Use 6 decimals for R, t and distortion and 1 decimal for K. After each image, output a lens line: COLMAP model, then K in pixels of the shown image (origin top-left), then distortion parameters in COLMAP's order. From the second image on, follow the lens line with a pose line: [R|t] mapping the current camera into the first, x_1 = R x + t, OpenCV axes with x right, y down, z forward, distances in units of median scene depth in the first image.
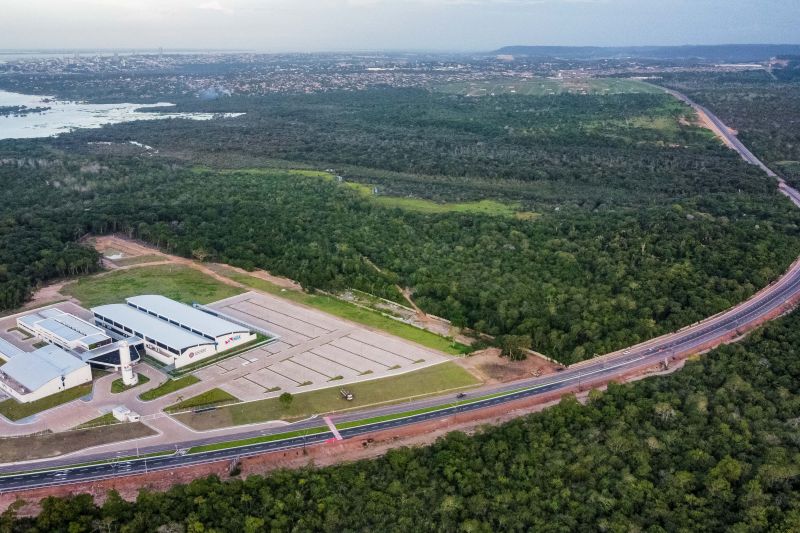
lens RADIAL K [[745.1, 0, 417.3], [0, 745.1, 261.6], [0, 0, 1]] dist [-0.005215, -0.006395]
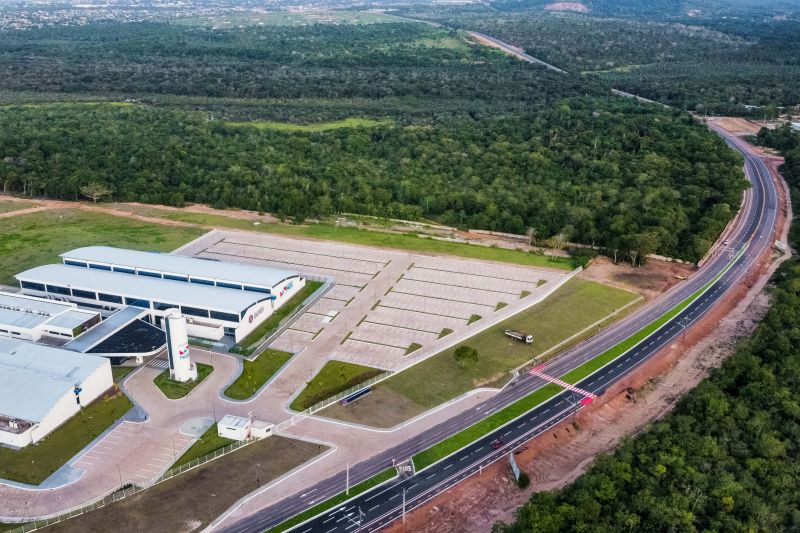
lens RADIAL K [[745.1, 0, 417.3], [0, 745.1, 261.6], [0, 0, 1]] dist [-0.005215, -0.006395]
pose [[0.930506, -0.127247, 0.343464, -0.356511], [0.102858, 0.990760, 0.088396, 0.033578], [-0.351539, -0.046925, 0.934997, 0.339117]]
